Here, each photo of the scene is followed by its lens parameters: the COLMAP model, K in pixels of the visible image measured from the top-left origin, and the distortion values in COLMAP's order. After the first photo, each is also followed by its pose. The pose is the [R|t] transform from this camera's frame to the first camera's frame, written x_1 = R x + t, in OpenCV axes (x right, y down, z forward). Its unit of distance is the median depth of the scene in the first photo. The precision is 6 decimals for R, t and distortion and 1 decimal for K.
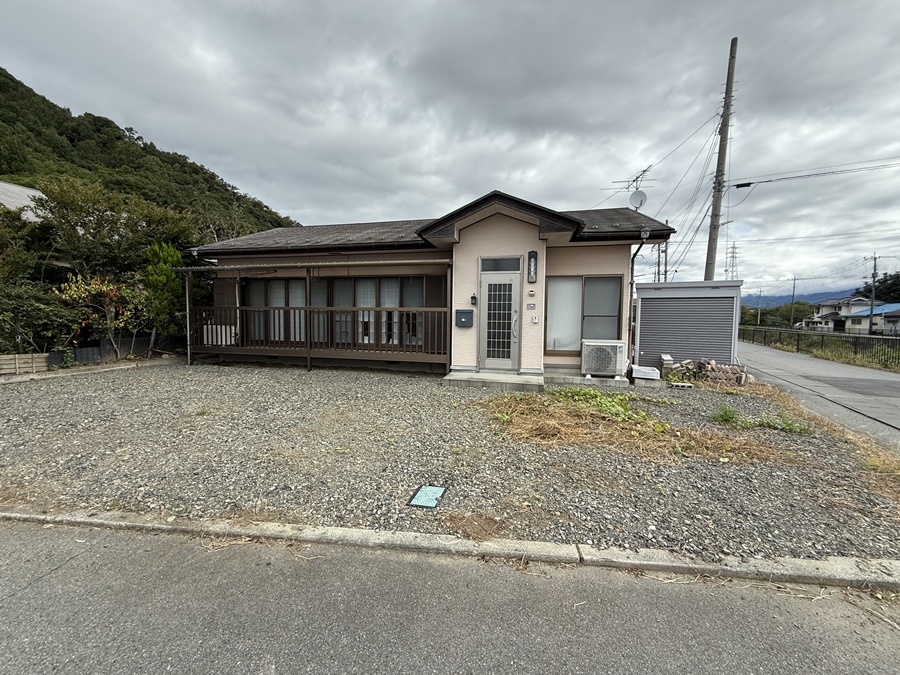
lens RADIAL K [[360.2, 0, 449.8], [0, 360.2, 340.1], [0, 0, 1]] dist [-0.006595, 0.000267]
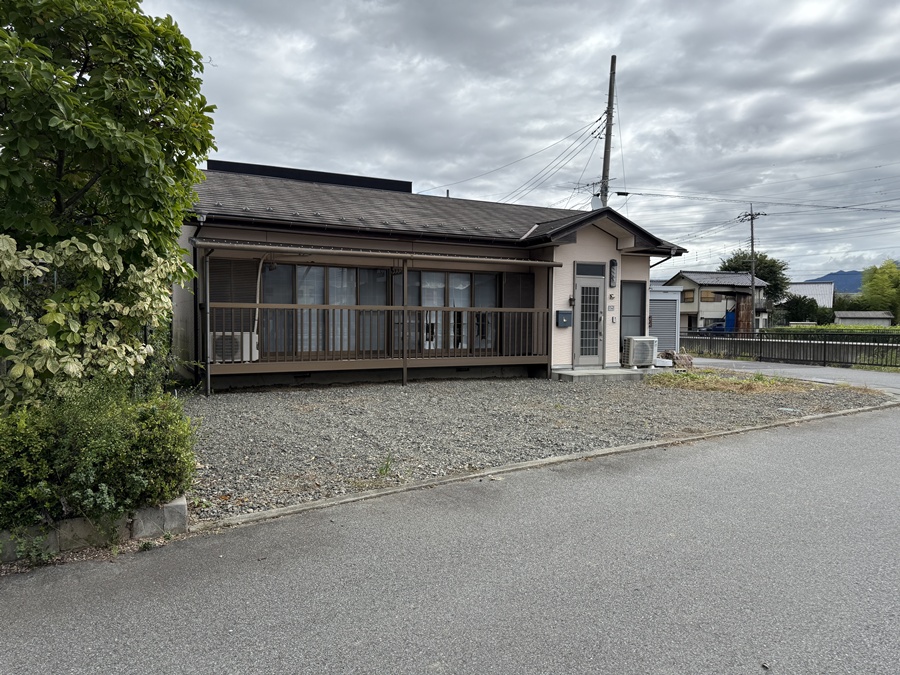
lens RADIAL K [[621.5, 0, 450.1], [0, 621.5, 341.9], [0, 0, 1]] dist [0.005516, 0.000429]
pose [[0.767691, -0.032359, 0.640002, -1.163220], [0.043463, 0.999054, -0.001621, -0.004656], [-0.639344, 0.029061, 0.768371, -0.143677]]
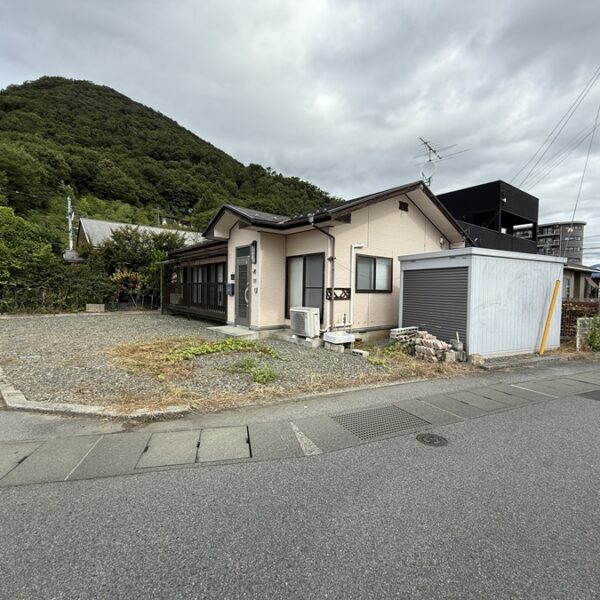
lens RADIAL K [[323.2, 0, 299.3], [0, 323.2, 297.4], [0, 0, 1]] dist [-0.013082, 0.003446]
pose [[0.793438, 0.016504, -0.608427, 0.912968], [-0.043111, 0.998645, -0.029131, -0.000687], [0.607122, 0.049344, 0.793075, 0.105130]]
